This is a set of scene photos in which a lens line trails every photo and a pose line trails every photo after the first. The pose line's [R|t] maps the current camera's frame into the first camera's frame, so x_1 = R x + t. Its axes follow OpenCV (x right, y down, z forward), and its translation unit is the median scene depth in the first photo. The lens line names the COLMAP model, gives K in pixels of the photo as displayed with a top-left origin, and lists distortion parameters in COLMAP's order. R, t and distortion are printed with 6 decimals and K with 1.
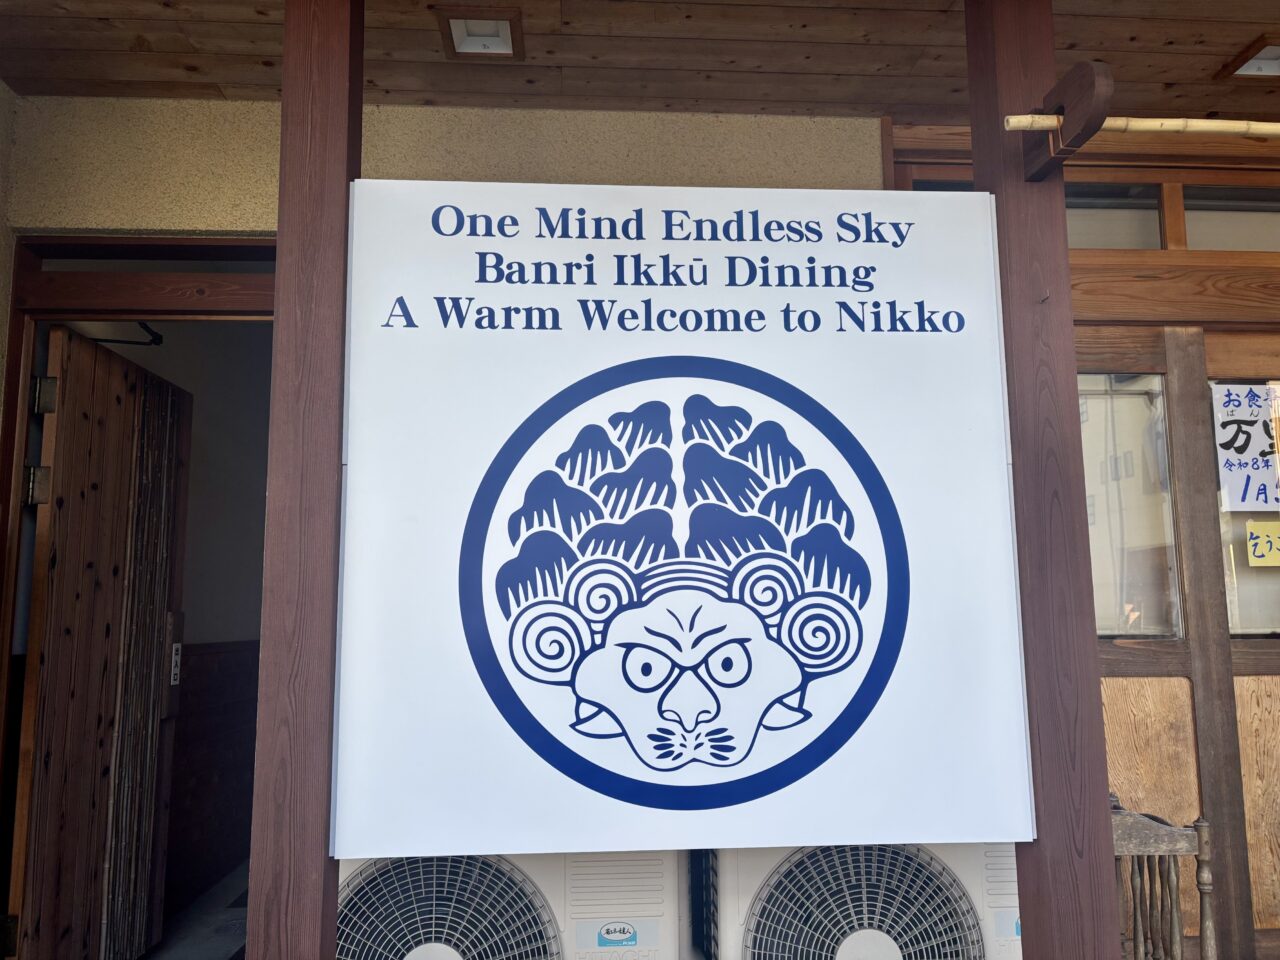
lens RADIAL K [[955.8, 0, 618.2], [0, 955.8, 501.8], [0, 0, 1]] dist [0.032125, -0.041729]
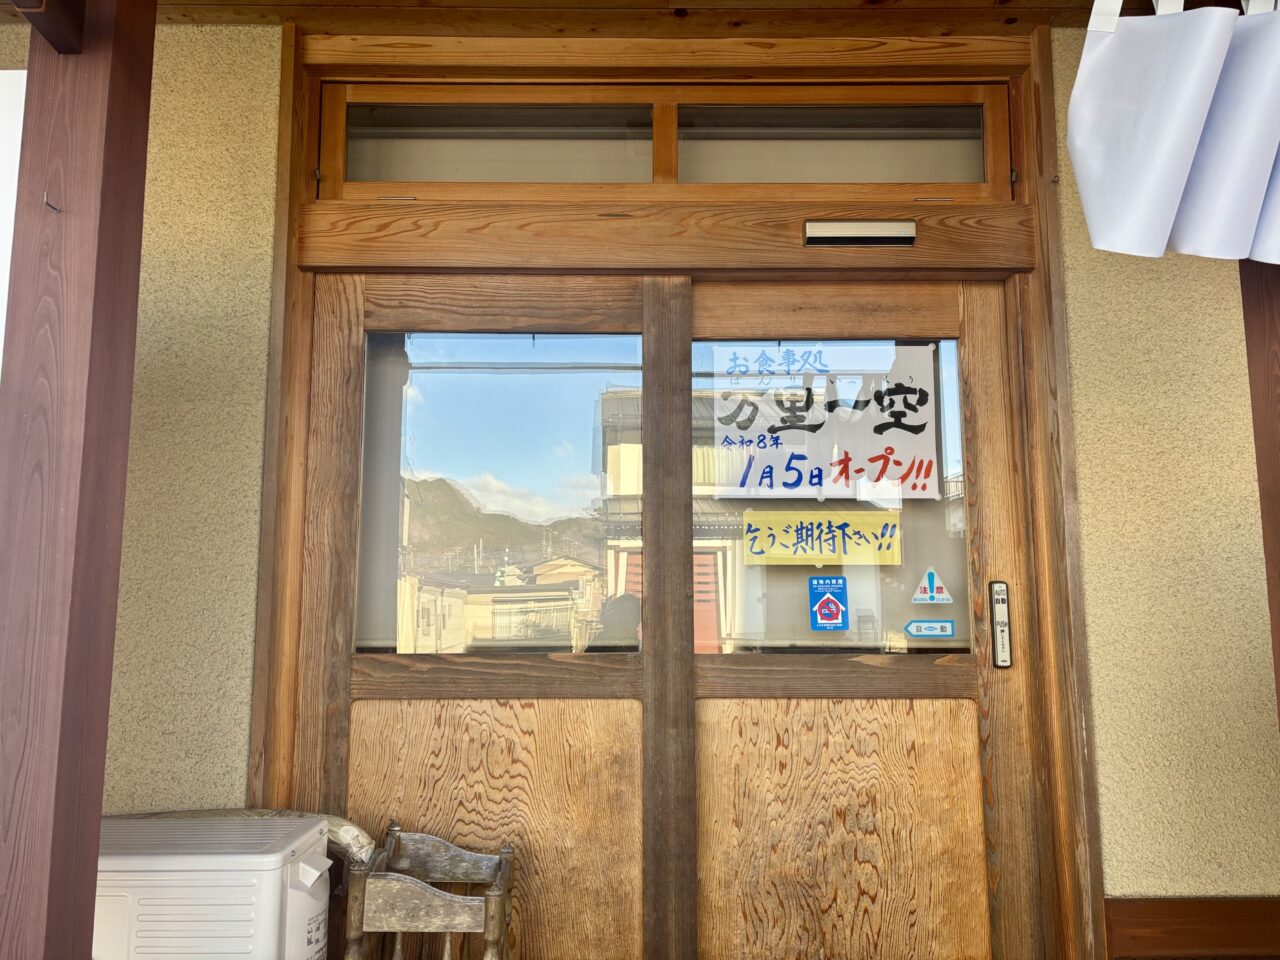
lens RADIAL K [[960.4, 0, 624.8], [0, 960.4, 500.2], [0, 0, 1]] dist [0.039872, -0.028384]
pose [[0.998672, 0.000424, -0.051518, 0.914245], [-0.000445, 1.000000, -0.000384, 0.017817], [0.051518, 0.000407, 0.998672, 0.261930]]
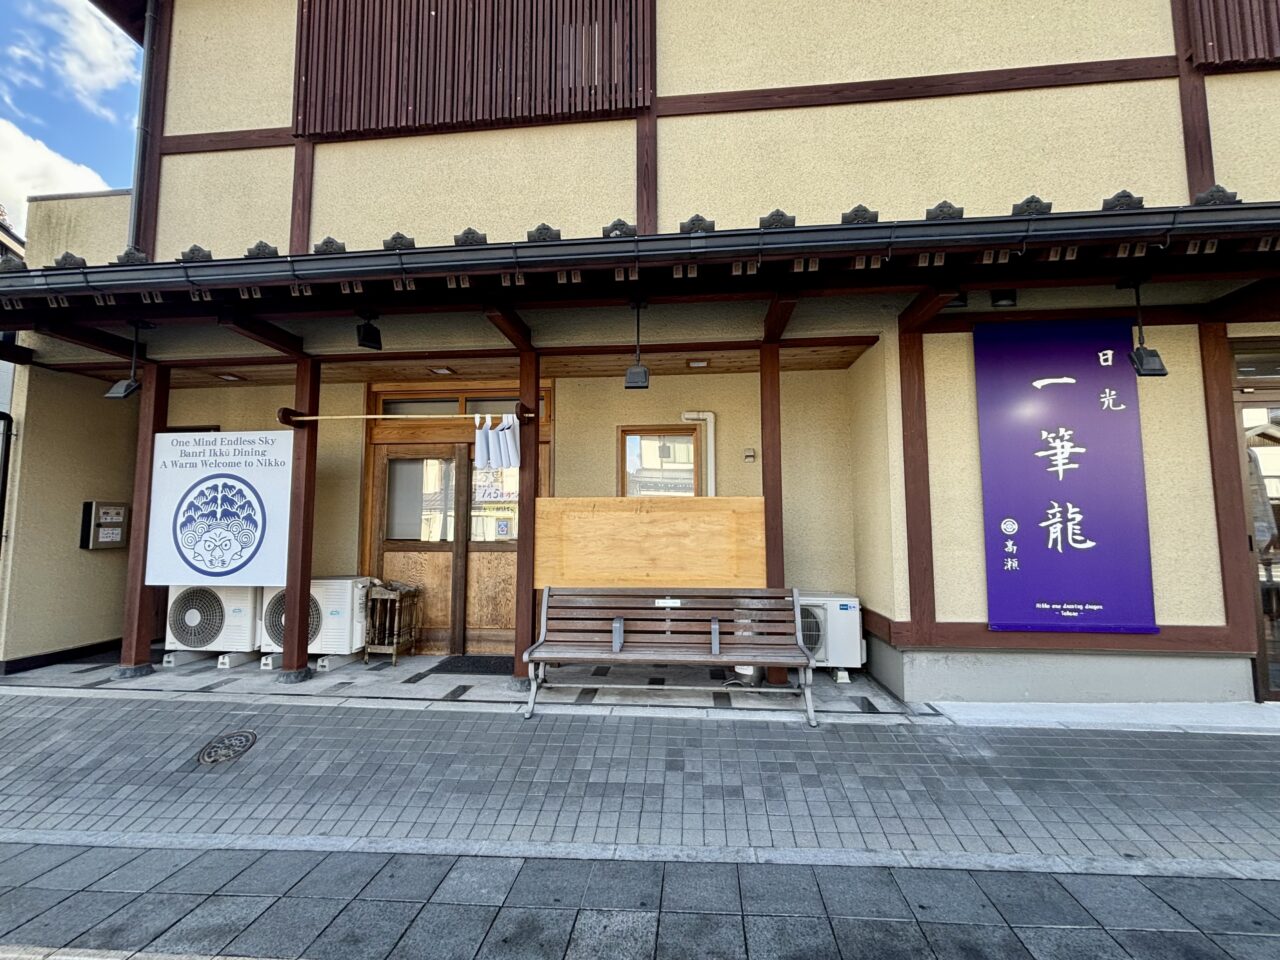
lens RADIAL K [[550.6, 0, 640.9], [0, 550.6, 487.7], [0, 0, 1]] dist [-0.015239, -0.000337]
pose [[0.988235, -0.004456, -0.152875, 2.231791], [0.012475, 0.998594, 0.051530, -0.186014], [0.152430, -0.052831, 0.986901, -1.093926]]
